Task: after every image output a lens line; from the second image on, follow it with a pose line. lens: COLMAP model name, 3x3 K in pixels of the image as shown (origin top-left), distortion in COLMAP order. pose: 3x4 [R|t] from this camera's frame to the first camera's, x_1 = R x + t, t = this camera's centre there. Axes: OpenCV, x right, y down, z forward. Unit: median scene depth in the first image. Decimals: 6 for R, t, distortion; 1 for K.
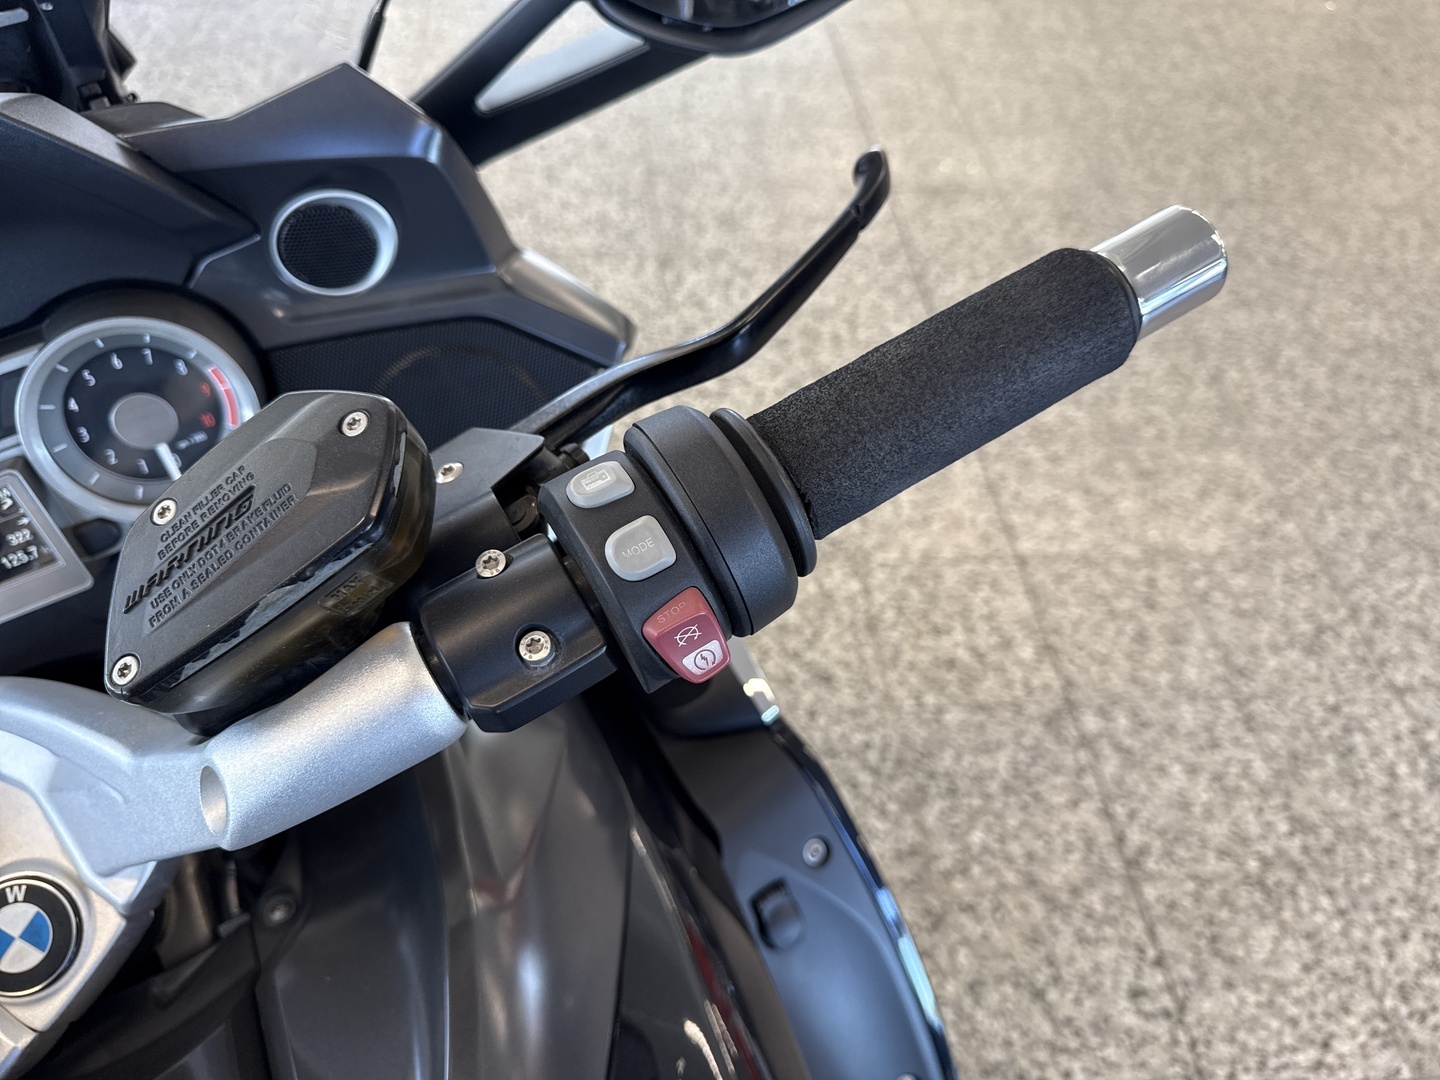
lens RADIAL K [[1104.8, 0, 737.0], [0, 1104.8, 542.0], [0, 0, 1]] dist [0.003974, -0.069249]
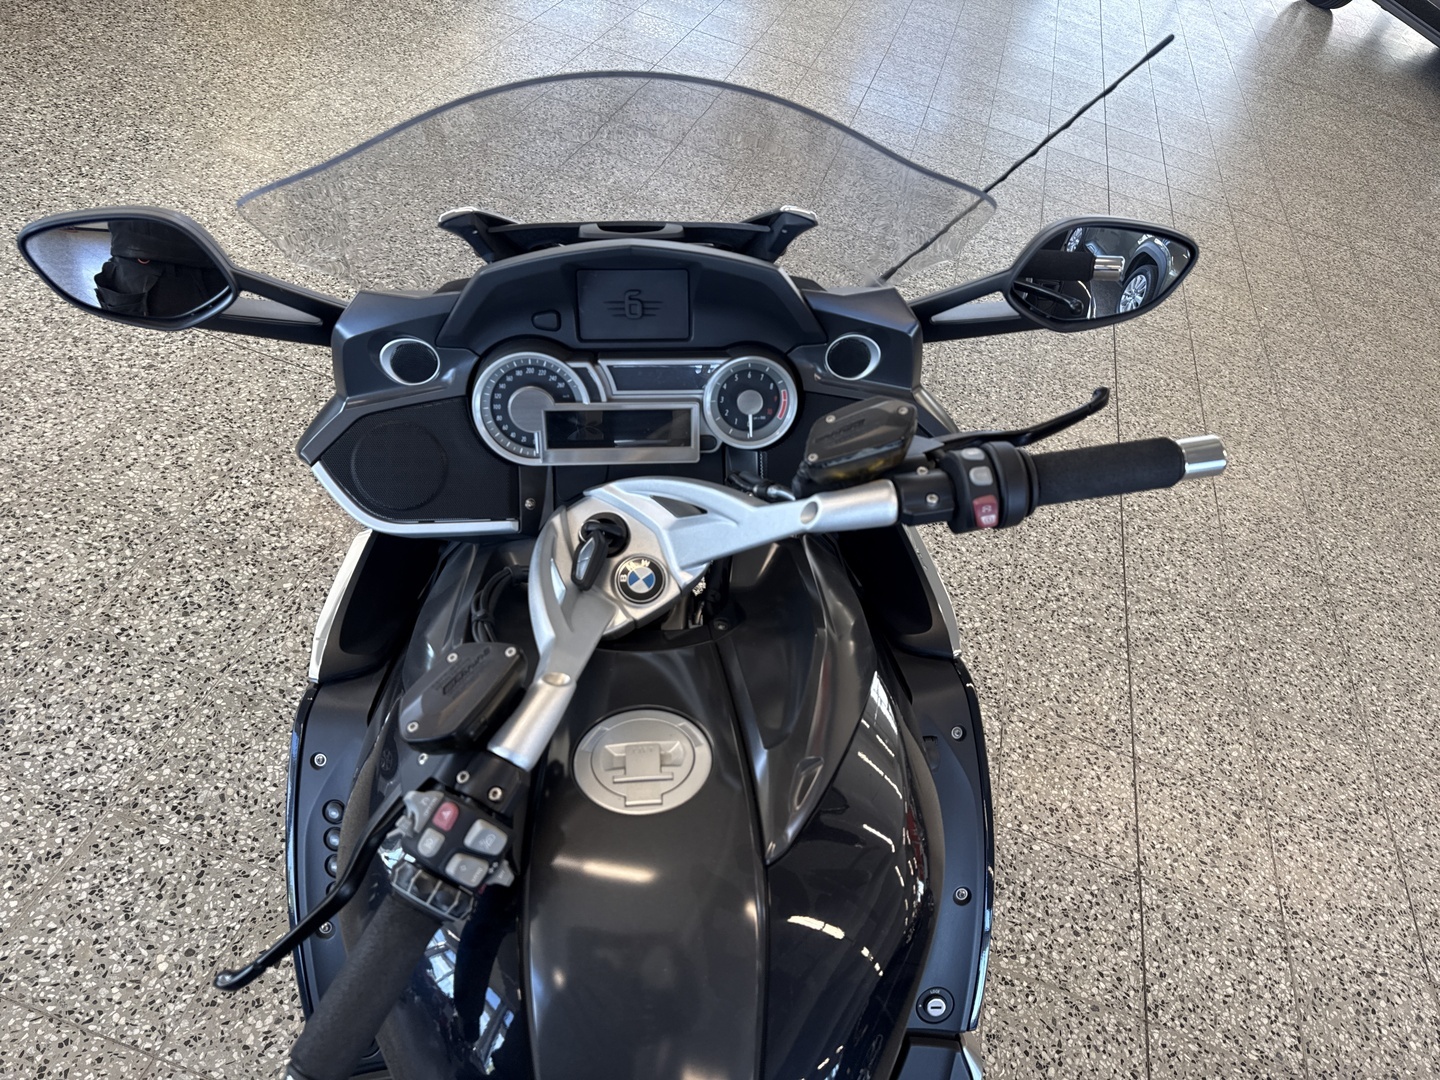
lens RADIAL K [[1021.2, 0, 715.5], [0, 1021.2, 537.4], [0, 0, 1]] dist [0.007522, -0.009657]
pose [[0.922156, 0.325317, -0.209280, -0.069148], [-0.355194, 0.926389, -0.125066, 0.447515], [0.153188, 0.189665, 0.969825, -1.033724]]
